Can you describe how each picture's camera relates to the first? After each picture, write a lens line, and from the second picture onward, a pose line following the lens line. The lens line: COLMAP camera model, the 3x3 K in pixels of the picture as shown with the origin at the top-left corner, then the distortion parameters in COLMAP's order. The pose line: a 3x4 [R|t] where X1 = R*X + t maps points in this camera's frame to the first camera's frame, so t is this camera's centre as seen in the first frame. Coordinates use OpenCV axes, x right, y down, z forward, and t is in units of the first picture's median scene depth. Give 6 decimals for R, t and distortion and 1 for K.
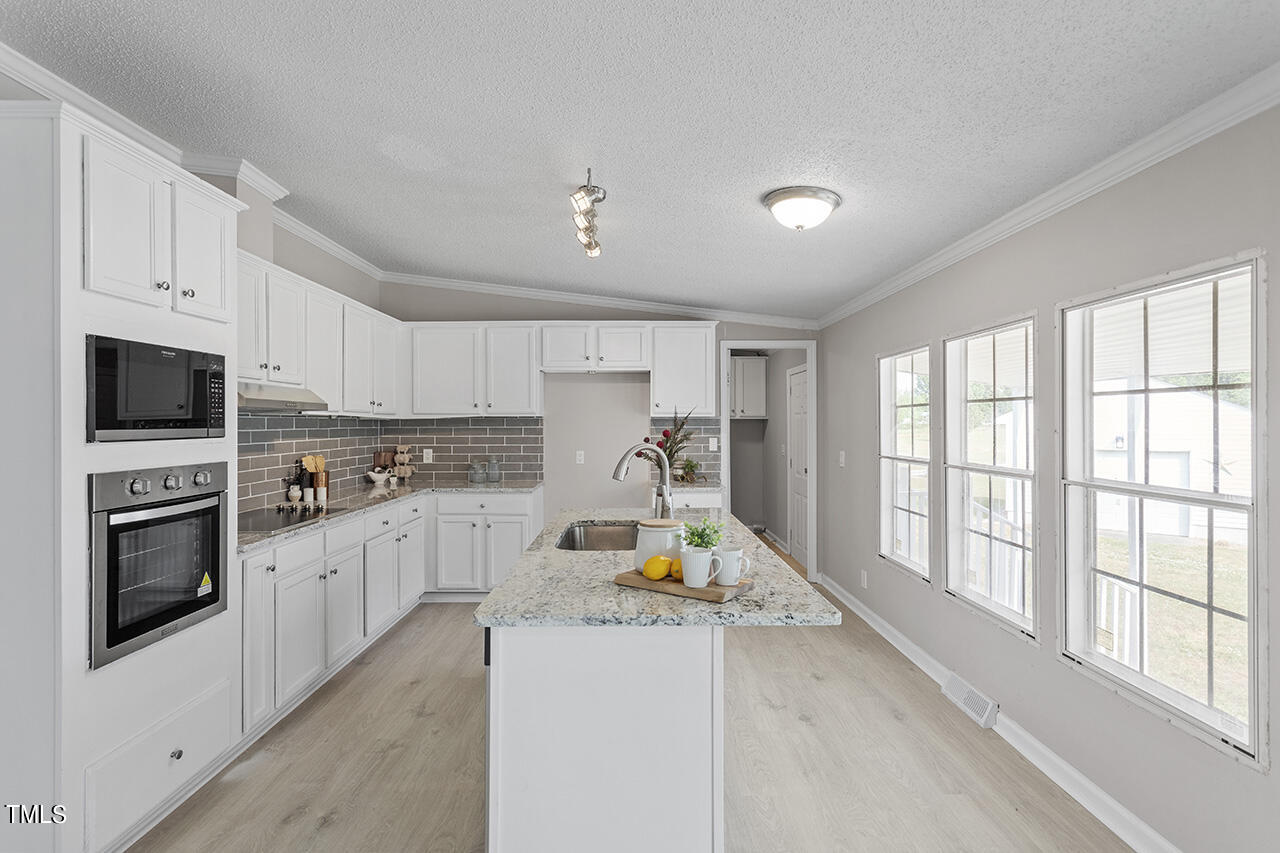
lens RADIAL K [[612.6, 0, 635.7], [0, 612.6, 420.4], [0, 0, 1]] dist [0.001610, 0.002132]
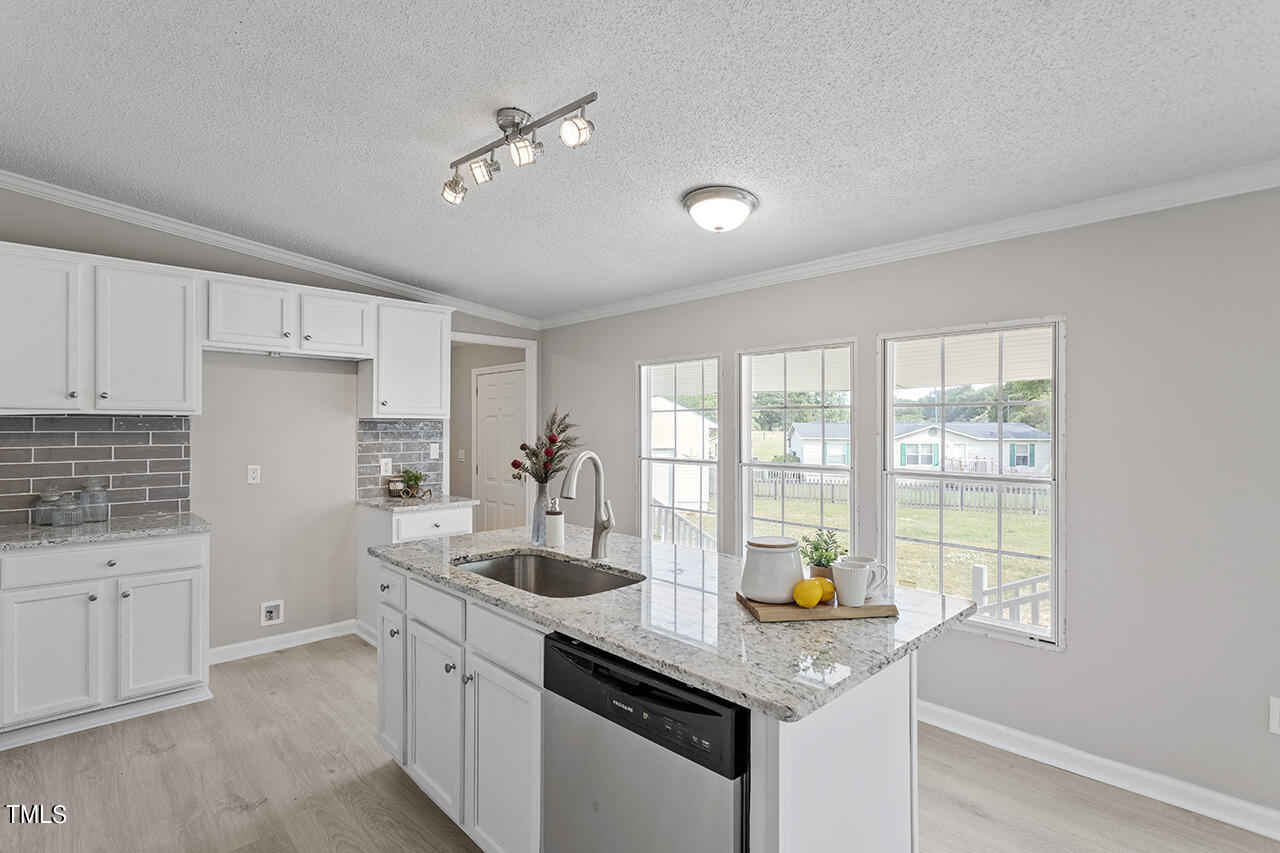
lens RADIAL K [[612.6, 0, 637.7], [0, 612.6, 422.7], [0, 0, 1]] dist [0.001610, 0.002132]
pose [[0.727400, 0.006870, 0.686180, -0.416020], [-0.006137, 0.999975, -0.003506, 0.001708], [-0.686187, -0.001660, 0.727424, 0.304278]]
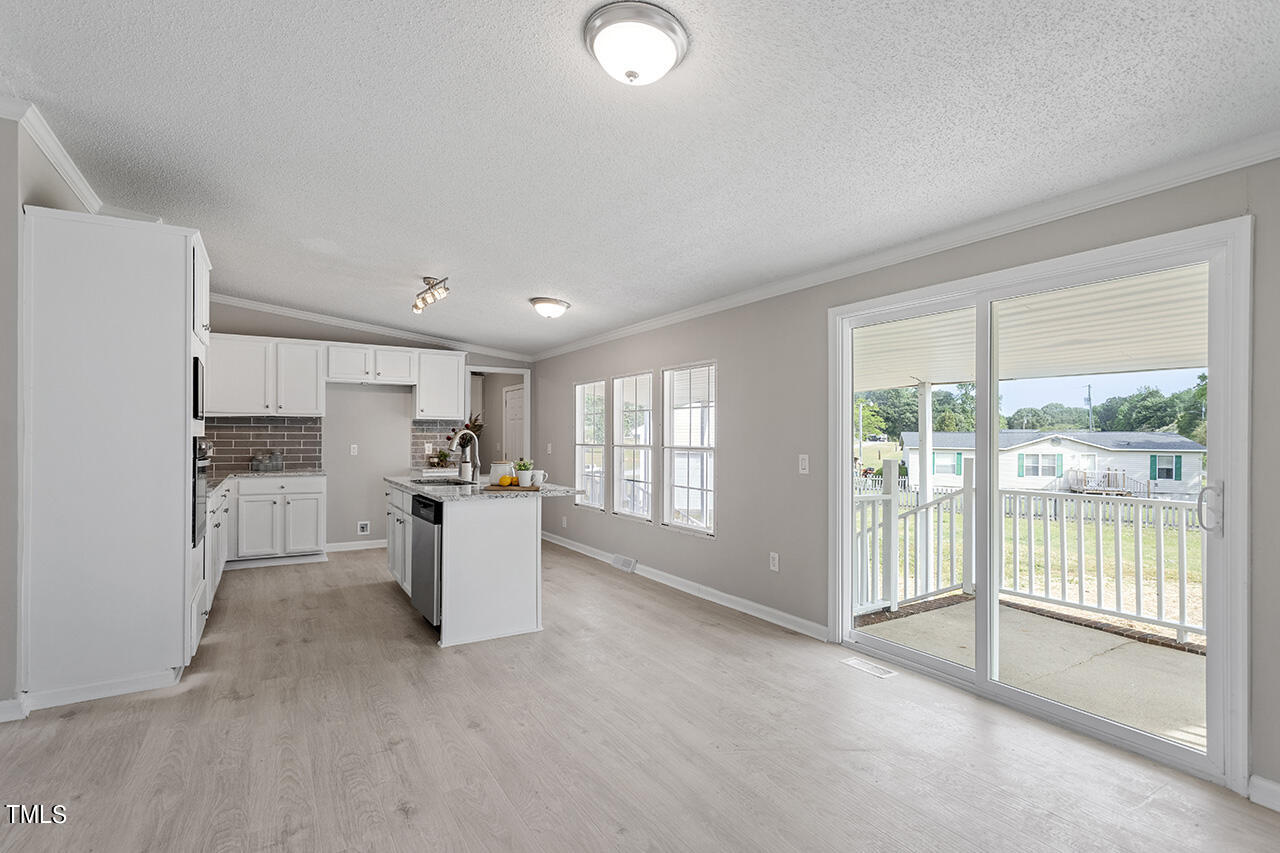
lens RADIAL K [[612.6, 0, 635.3], [0, 612.6, 434.5], [0, 0, 1]] dist [0.001610, 0.002132]
pose [[0.860004, 0.006897, 0.510242, -0.389505], [-0.007826, 0.999969, -0.000325, 0.039523], [-0.510228, -0.003714, 0.860031, -0.640291]]
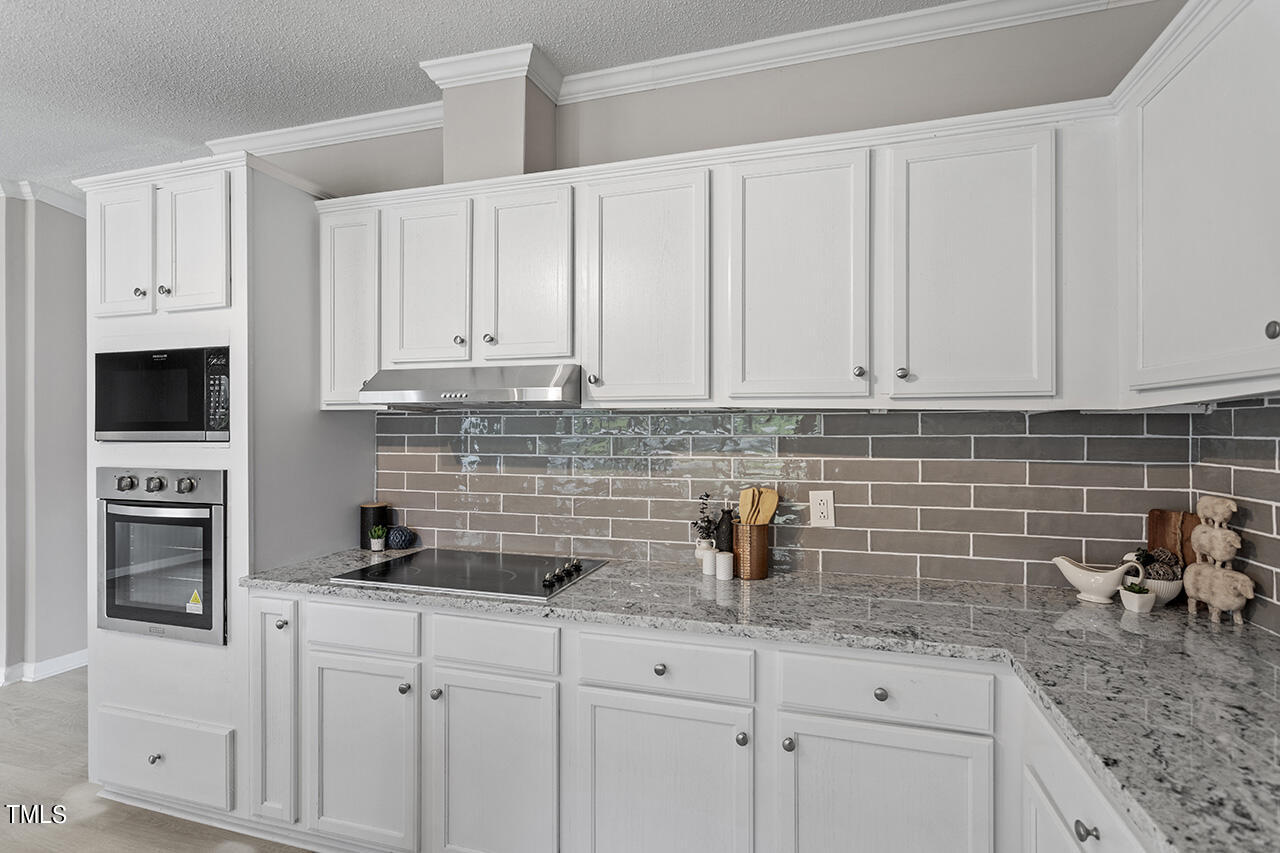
lens RADIAL K [[612.6, 0, 638.9], [0, 612.6, 428.4], [0, 0, 1]] dist [0.001610, 0.002132]
pose [[-0.300102, 0.003044, -0.953902, -0.021833], [0.006071, 0.999981, 0.001281, 0.008171], [0.953888, -0.005407, -0.300114, 1.333009]]
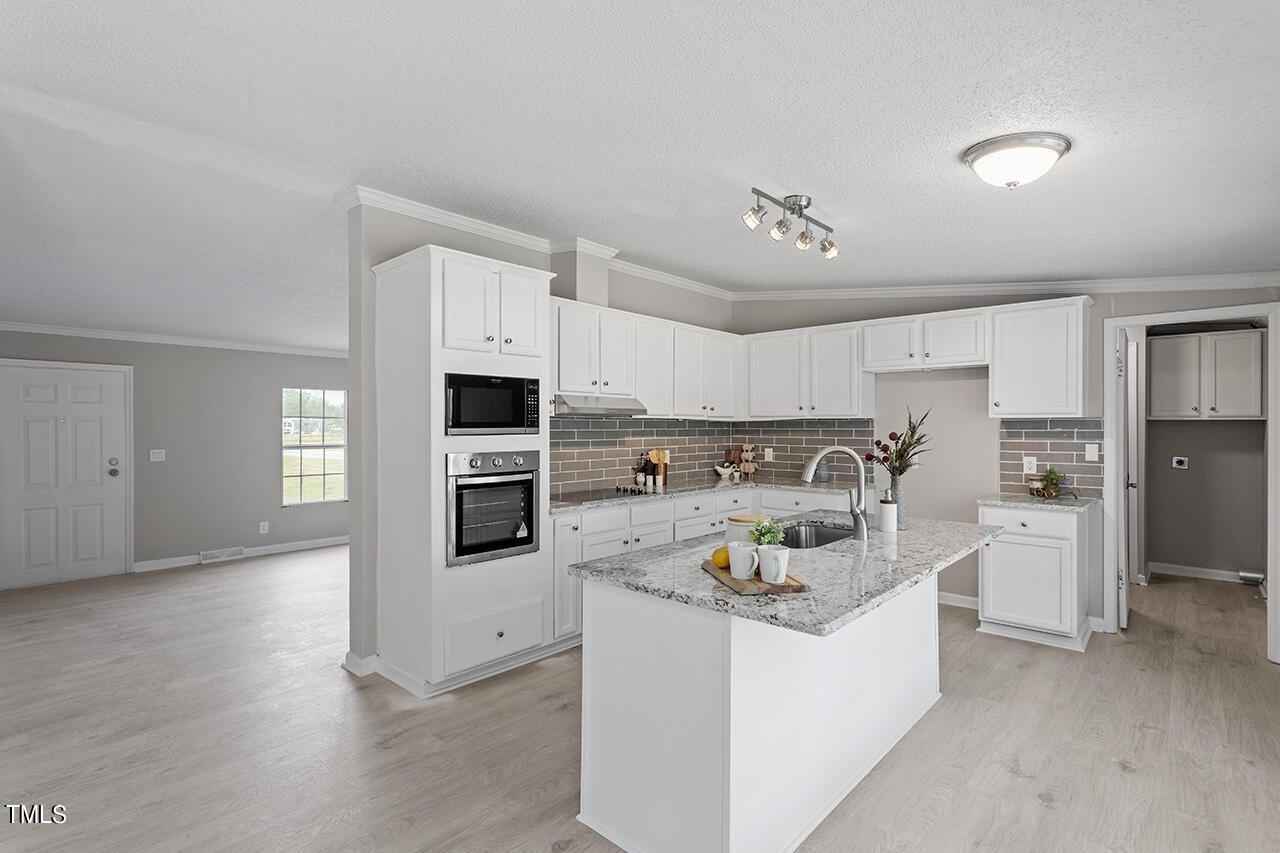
lens RADIAL K [[612.6, 0, 636.8], [0, 612.6, 424.6], [0, 0, 1]] dist [0.001610, 0.002132]
pose [[0.737066, 0.001476, -0.675819, 0.374204], [0.001210, 0.999993, 0.003503, -0.000108], [0.675820, -0.003400, 0.737059, 0.050657]]
